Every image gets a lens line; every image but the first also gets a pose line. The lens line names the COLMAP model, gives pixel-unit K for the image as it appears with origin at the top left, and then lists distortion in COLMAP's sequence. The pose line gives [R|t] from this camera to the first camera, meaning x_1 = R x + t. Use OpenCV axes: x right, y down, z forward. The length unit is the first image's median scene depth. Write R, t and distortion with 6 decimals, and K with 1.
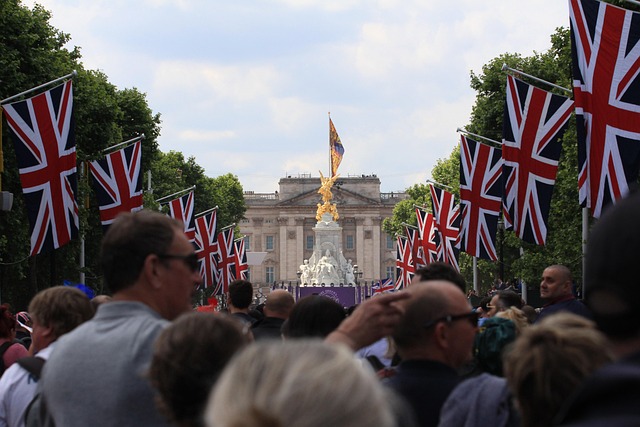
lens RADIAL K [[3365.4, 0, 319.1], [0, 3365.4, 214.8], [0, 0, 1]] dist [-0.767480, 0.000000]
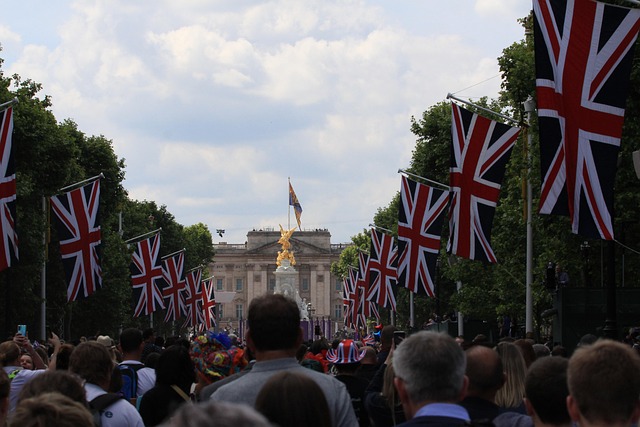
lens RADIAL K [[3365.4, 0, 321.5], [0, 3365.4, 214.5], [0, 0, 1]] dist [-0.767480, 0.000000]
pose [[0.999823, 0.006133, 0.017794, -0.005306], [-0.005971, 0.999940, -0.009166, -0.004773], [-0.017849, 0.009058, 0.999800, -0.167461]]
